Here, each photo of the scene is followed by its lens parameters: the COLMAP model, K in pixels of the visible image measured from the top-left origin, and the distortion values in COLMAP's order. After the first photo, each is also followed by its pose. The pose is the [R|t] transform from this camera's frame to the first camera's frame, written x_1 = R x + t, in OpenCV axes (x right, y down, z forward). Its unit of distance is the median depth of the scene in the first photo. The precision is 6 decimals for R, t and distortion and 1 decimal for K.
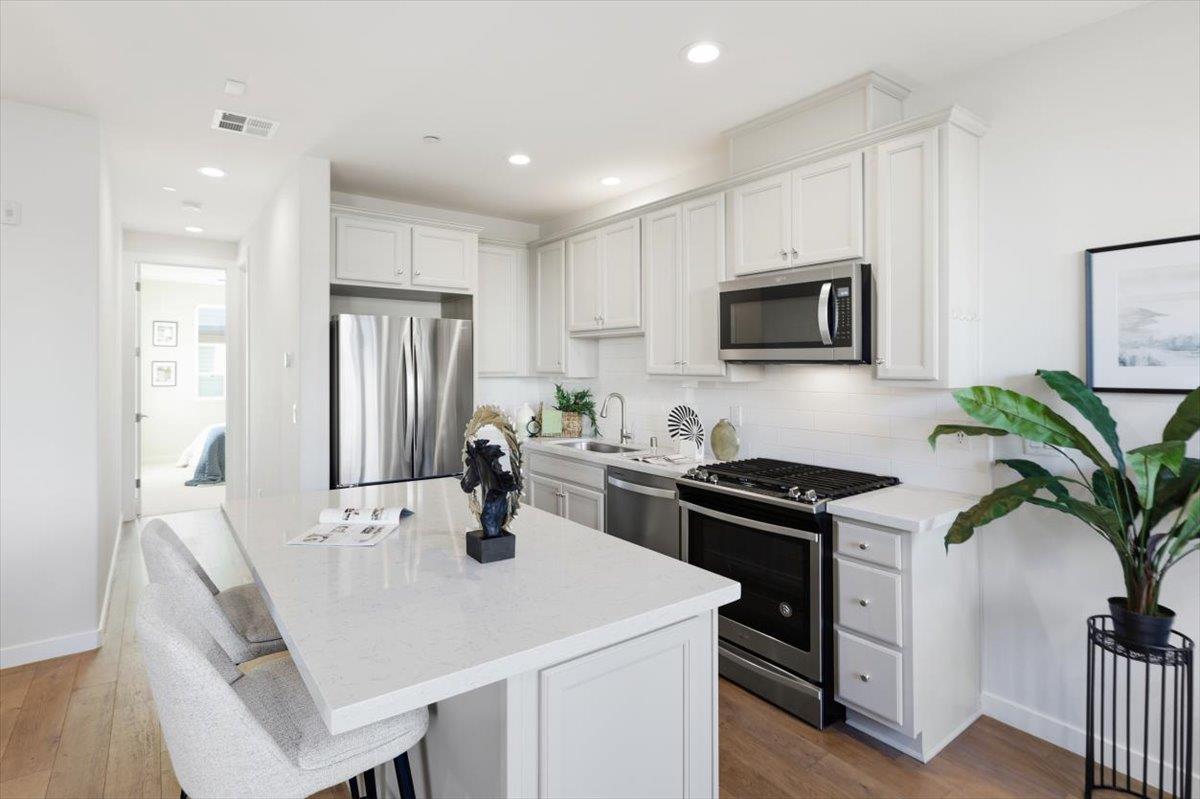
lens RADIAL K [[597.1, 0, 555.0], [0, 597.1, 353.0], [0, 0, 1]] dist [0.002821, -0.000457]
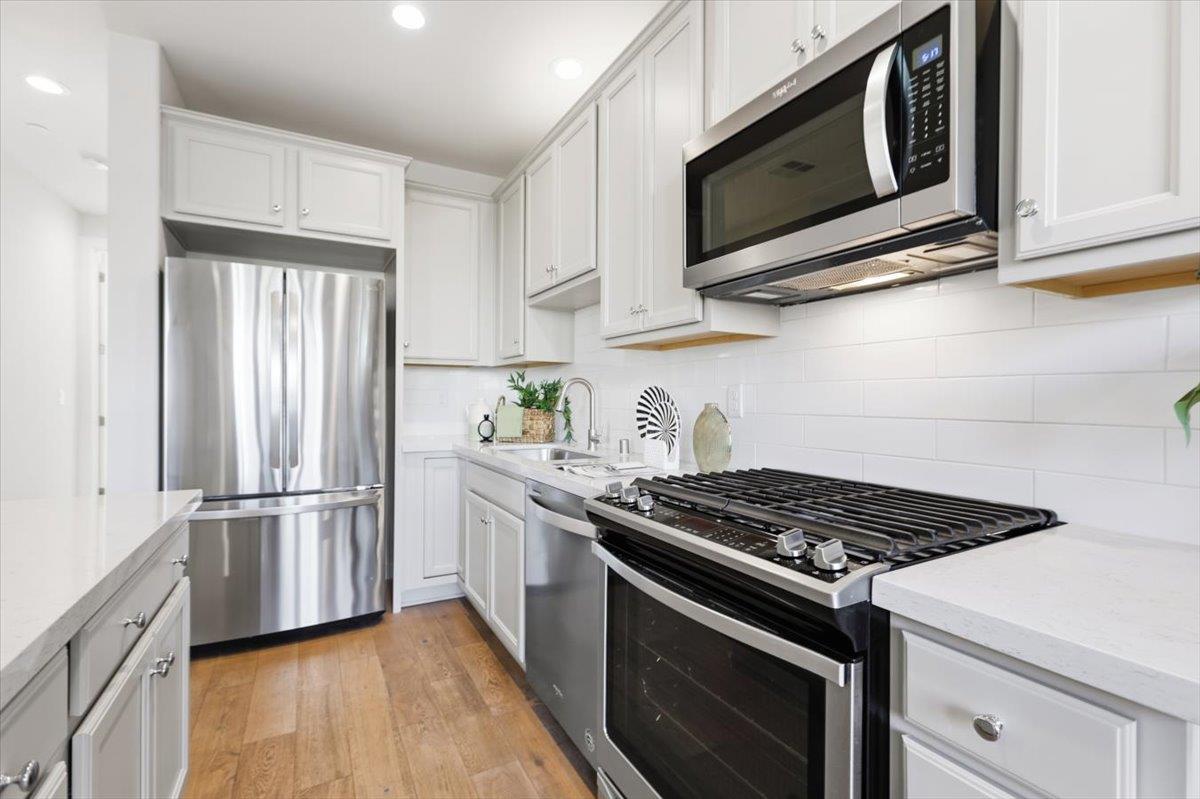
lens RADIAL K [[525.2, 0, 594.6], [0, 525.2, 397.4], [0, 0, 1]] dist [-0.002547, 0.000076]
pose [[0.993981, 0.000888, -0.109548, 0.239444], [0.001154, 0.999827, 0.018574, 0.100796], [0.109546, -0.018589, 0.993808, 0.497620]]
